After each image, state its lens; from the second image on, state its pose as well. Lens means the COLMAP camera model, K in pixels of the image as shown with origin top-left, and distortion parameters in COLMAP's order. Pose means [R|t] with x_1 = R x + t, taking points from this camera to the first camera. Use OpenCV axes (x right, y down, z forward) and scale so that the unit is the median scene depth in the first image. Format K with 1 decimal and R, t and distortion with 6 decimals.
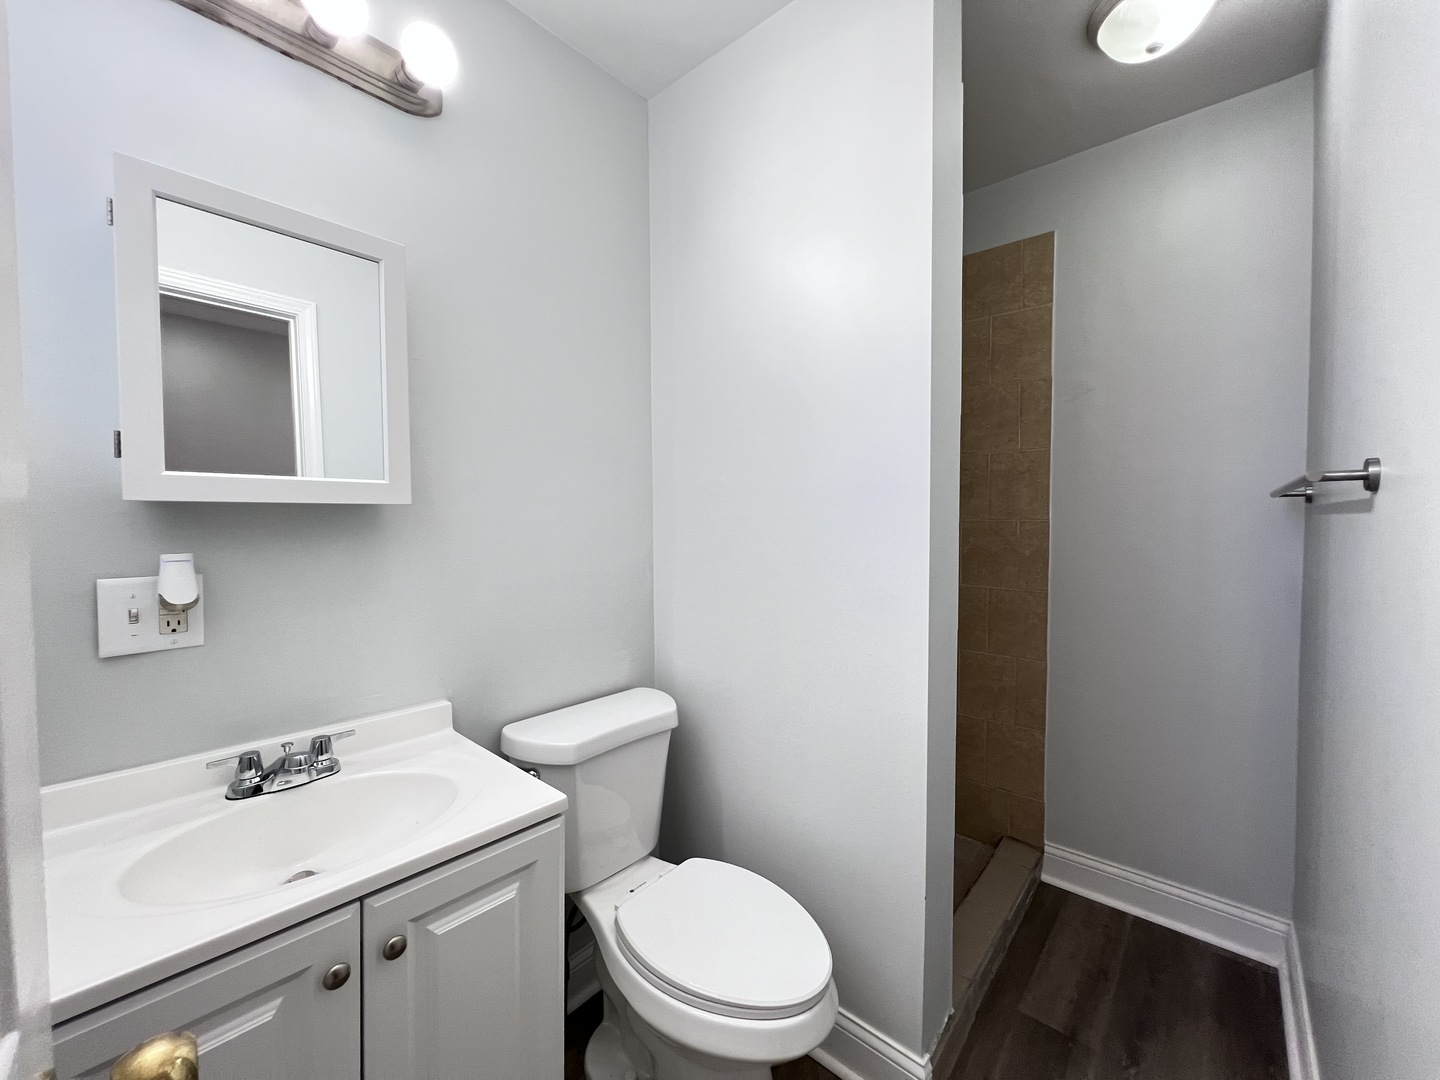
lens RADIAL K [[578.6, 0, 717.1], [0, 578.6, 533.9], [0, 0, 1]] dist [0.000614, 0.000067]
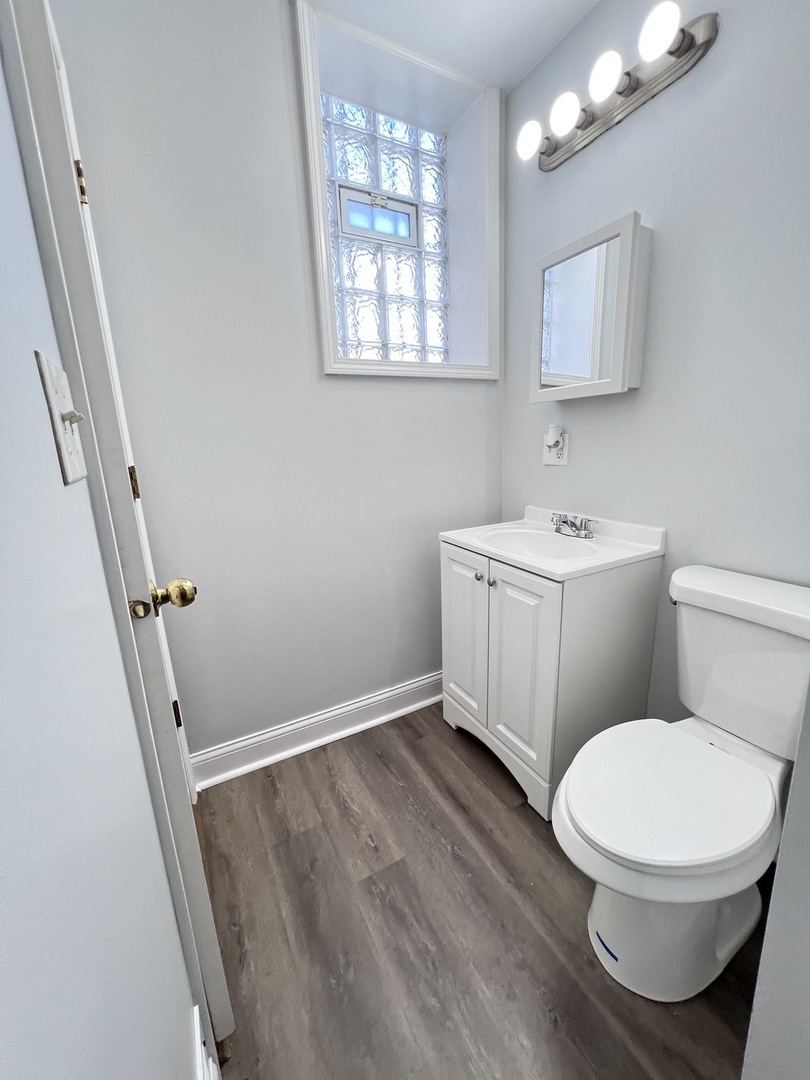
lens RADIAL K [[433.9, 0, 405.0], [0, 433.9, 540.0], [0, 0, 1]] dist [0.000614, 0.000067]
pose [[-0.341696, 0.231242, -0.910918, 1.019715], [0.012669, 0.970302, 0.241564, 0.054718], [0.939725, 0.071001, -0.334478, 1.014769]]
